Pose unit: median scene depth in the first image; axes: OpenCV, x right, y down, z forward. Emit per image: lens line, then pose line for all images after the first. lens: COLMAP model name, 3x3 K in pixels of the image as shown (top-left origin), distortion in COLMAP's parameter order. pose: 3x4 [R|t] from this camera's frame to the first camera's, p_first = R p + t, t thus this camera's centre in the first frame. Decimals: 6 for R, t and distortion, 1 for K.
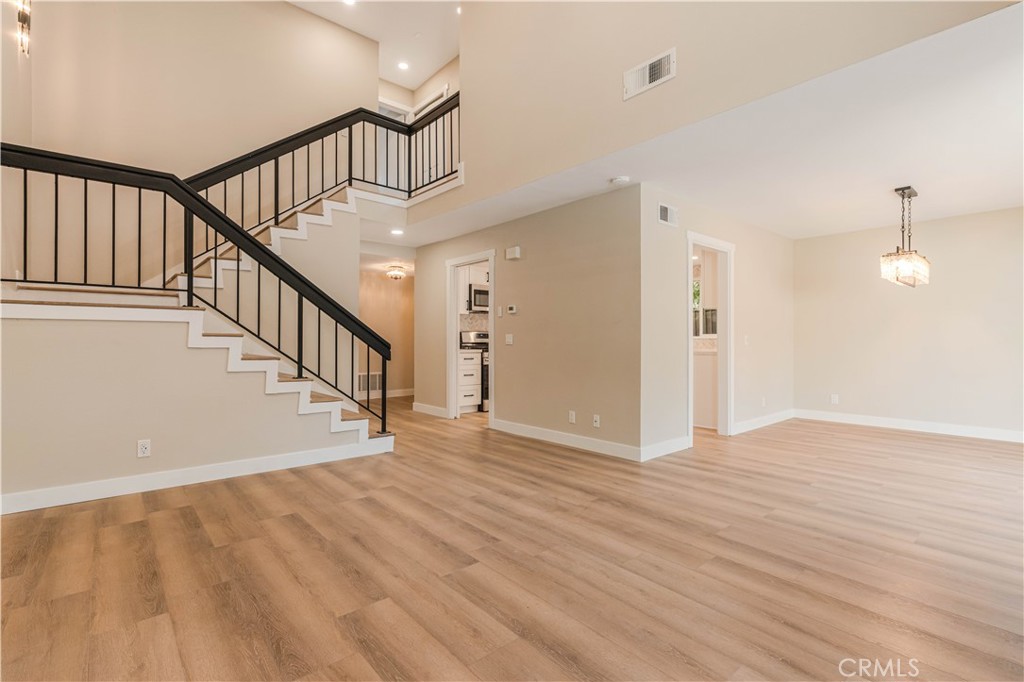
lens RADIAL K [[473.2, 0, 508.5], [0, 473.2, 339.7], [0, 0, 1]] dist [-0.000204, -0.000006]
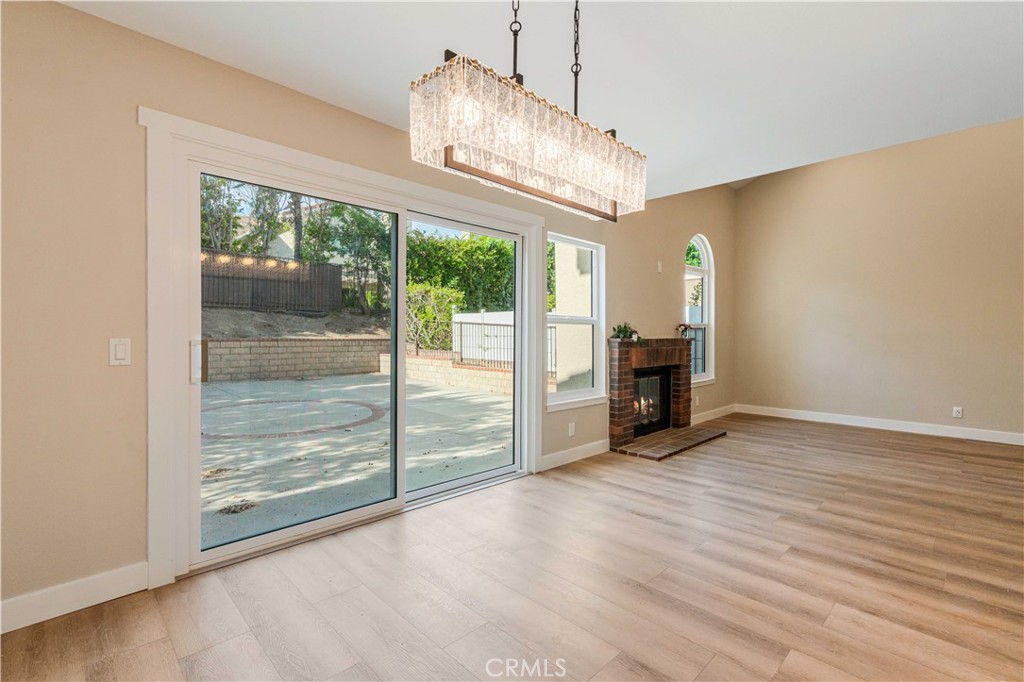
lens RADIAL K [[462.6, 0, 505.9], [0, 462.6, 337.7], [0, 0, 1]] dist [0.002544, 0.000826]
pose [[-0.997973, -0.004420, -0.063478, 1.282636], [-0.004837, 0.999968, 0.006424, -0.025367], [0.063447, 0.006718, -0.997963, 1.924287]]
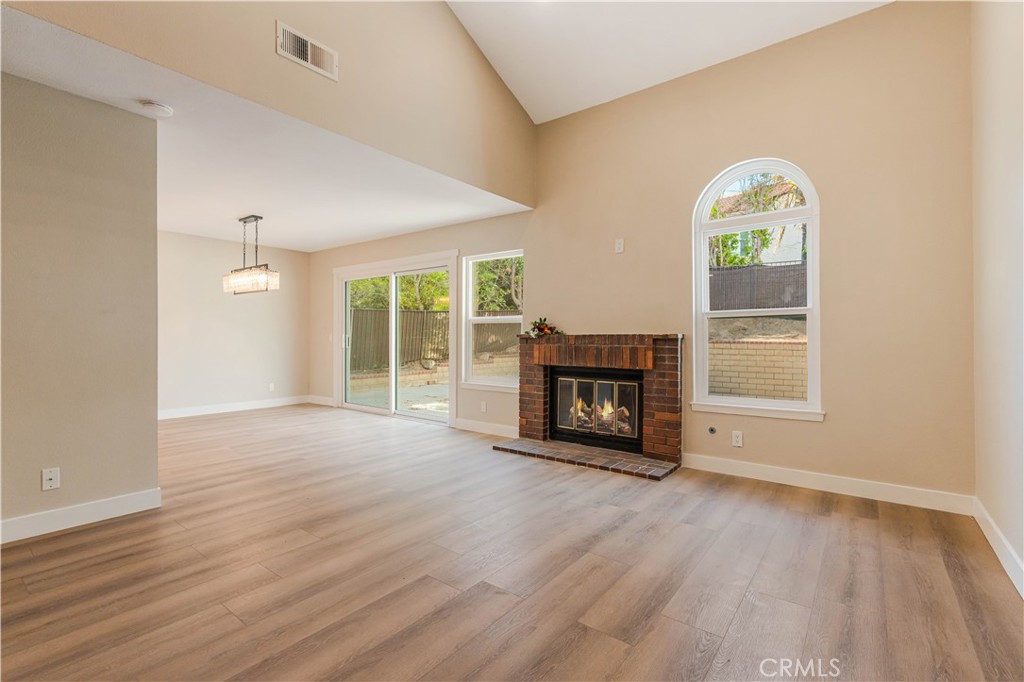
lens RADIAL K [[463.9, 0, 507.8], [0, 463.9, 339.4], [0, 0, 1]] dist [-0.001187, 0.000178]
pose [[-0.202547, -0.004730, 0.979261, -0.703548], [-0.005629, 0.999977, 0.003666, -0.004359], [-0.979256, -0.004770, -0.202569, 0.836843]]
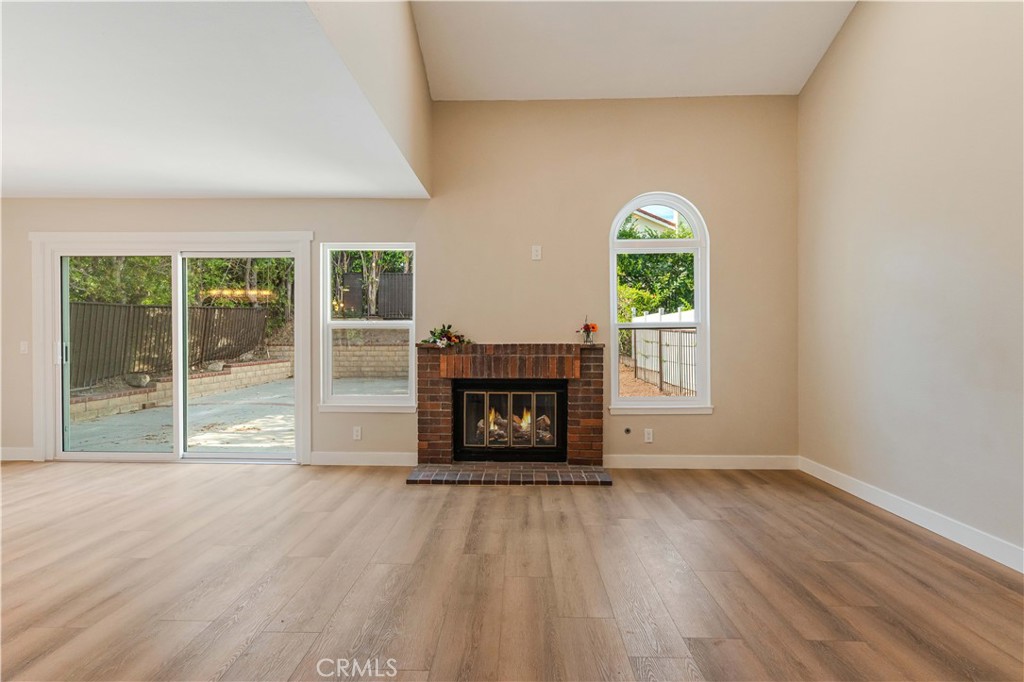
lens RADIAL K [[474.3, 0, 506.2], [0, 474.3, 345.1], [0, 0, 1]] dist [-0.001424, -0.000003]
pose [[-0.741590, -0.010733, 0.670767, -0.275492], [-0.003004, 0.999915, 0.012678, -0.029196], [-0.670846, 0.007387, -0.741560, 1.323917]]
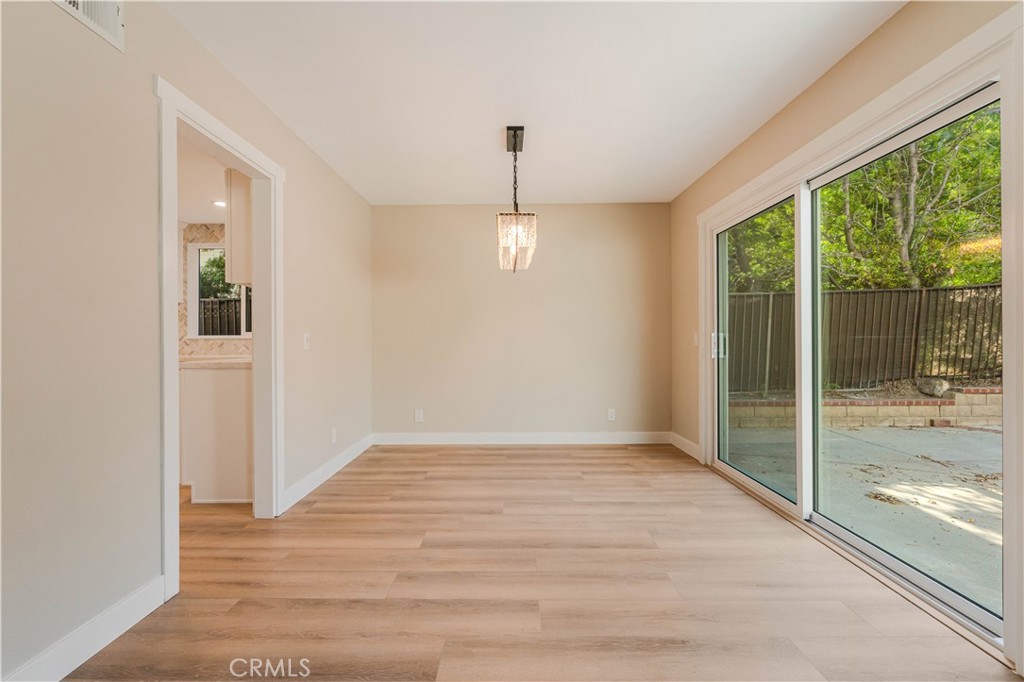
lens RADIAL K [[463.9, 0, 507.8], [0, 463.9, 339.4], [0, 0, 1]] dist [-0.001187, 0.000178]
pose [[0.658037, -0.003203, 0.752979, 0.415487], [0.004201, 0.999991, 0.000583, -0.000984], [-0.752974, 0.002780, 0.658044, 0.766922]]
